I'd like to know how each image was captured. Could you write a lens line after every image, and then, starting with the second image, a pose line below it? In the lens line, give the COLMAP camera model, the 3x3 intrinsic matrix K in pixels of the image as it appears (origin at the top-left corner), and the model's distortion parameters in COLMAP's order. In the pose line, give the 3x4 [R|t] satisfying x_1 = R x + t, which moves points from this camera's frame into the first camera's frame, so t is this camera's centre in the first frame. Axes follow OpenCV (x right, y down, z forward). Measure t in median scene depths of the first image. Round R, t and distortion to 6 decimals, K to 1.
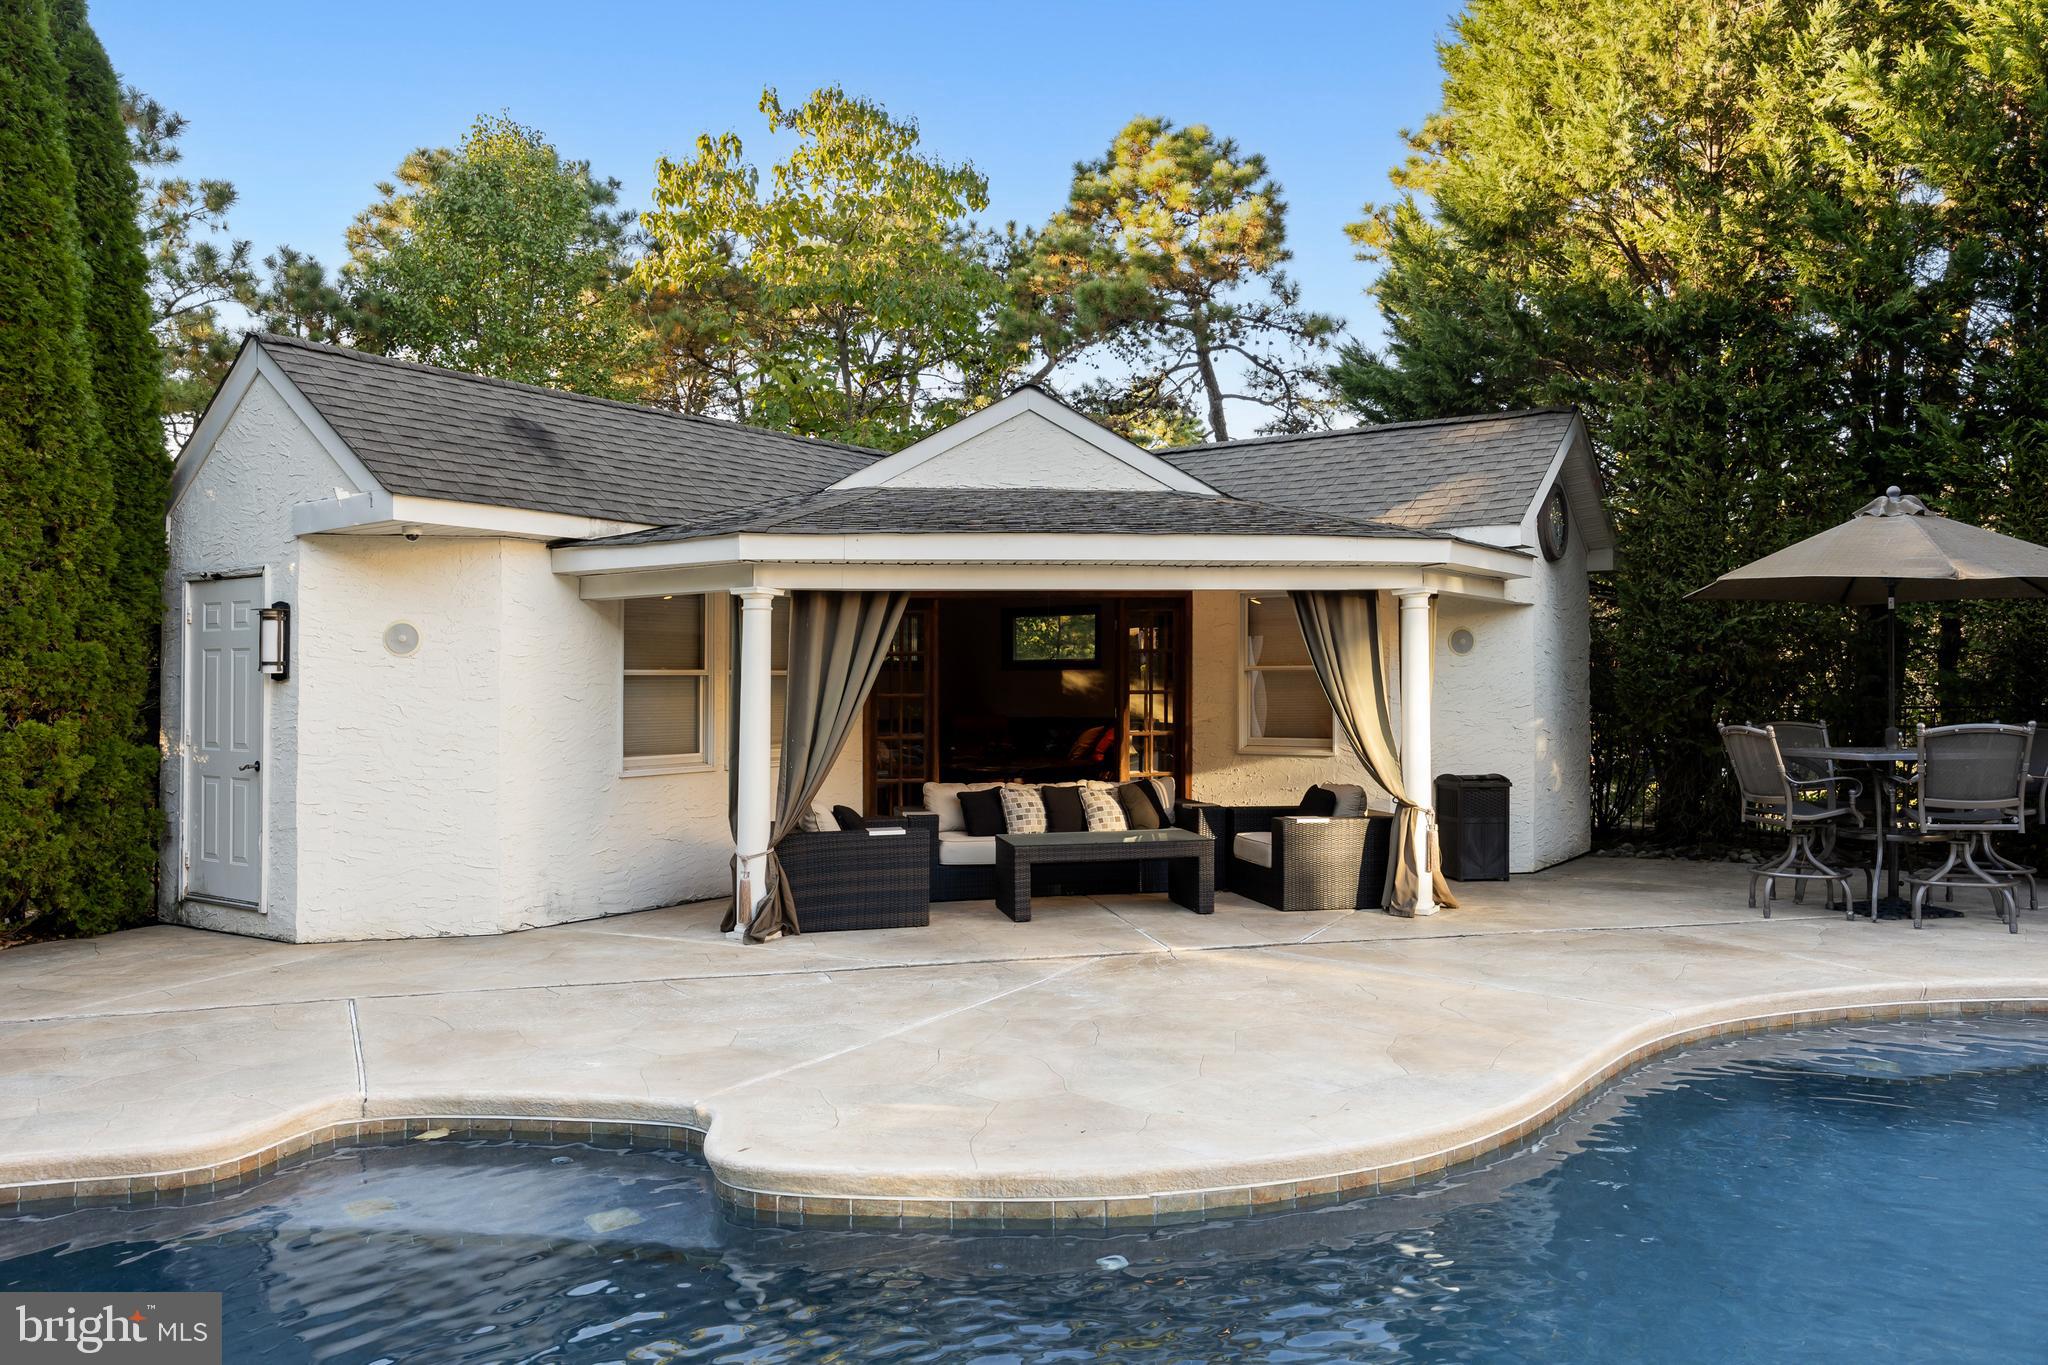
lens RADIAL K [[1176.6, 0, 1035.4], [0, 1176.6, 682.2], [0, 0, 1]] dist [0.023531, -0.000940]
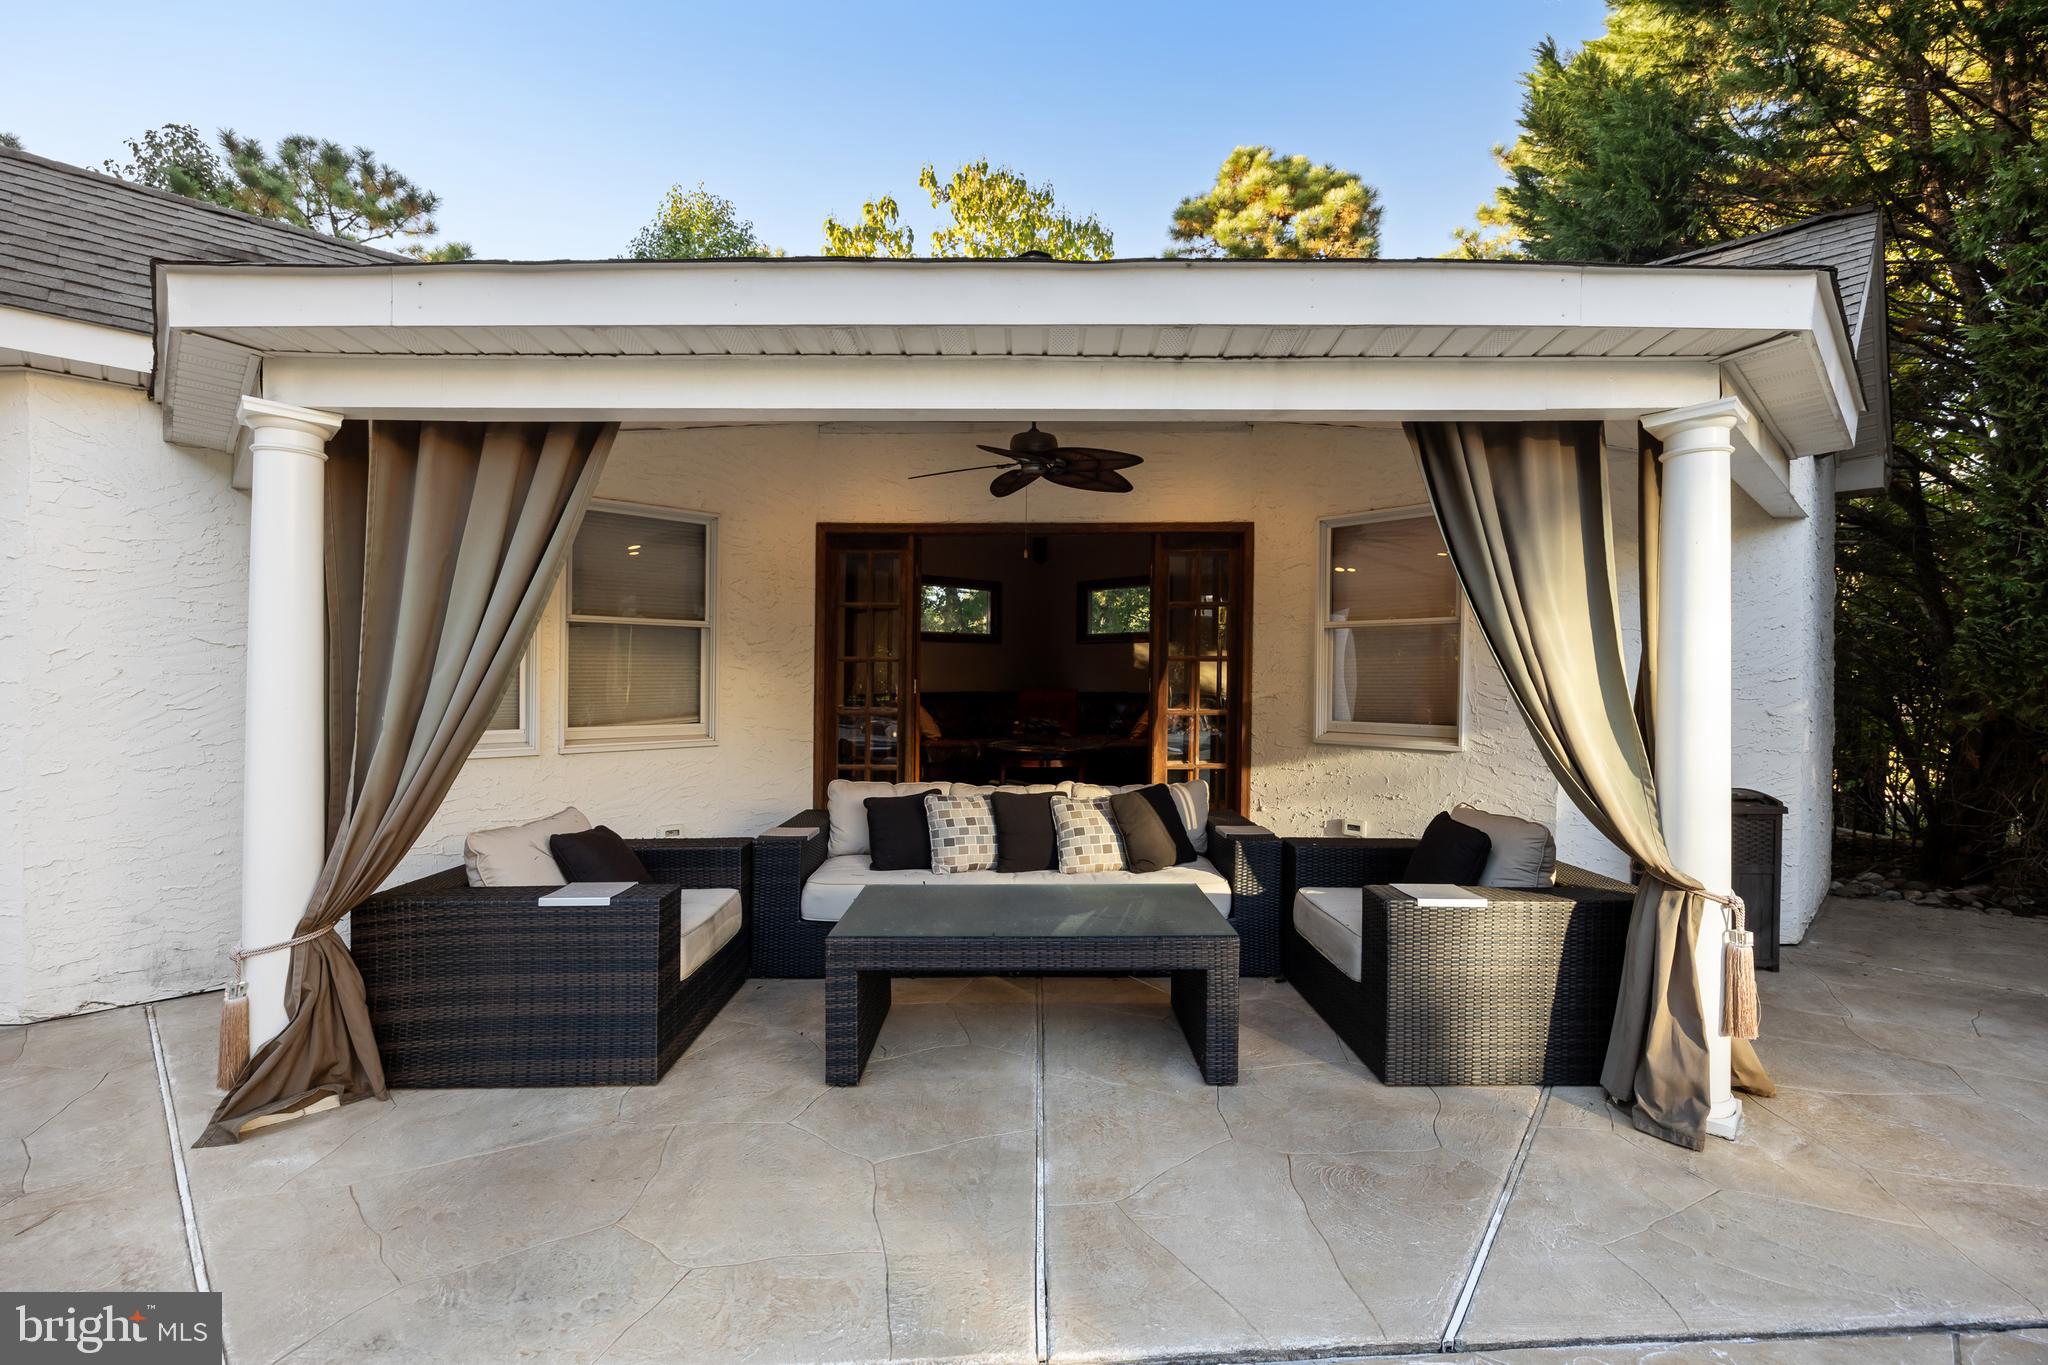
lens RADIAL K [[888.9, 0, 1017.7], [0, 888.9, 669.5], [0, 0, 1]] dist [-0.003880, -0.000434]
pose [[0.985079, 0.010135, -0.171802, 0.103559], [-0.009768, 0.999948, 0.002984, 0.019251], [0.171823, -0.001262, 0.985127, 0.522098]]
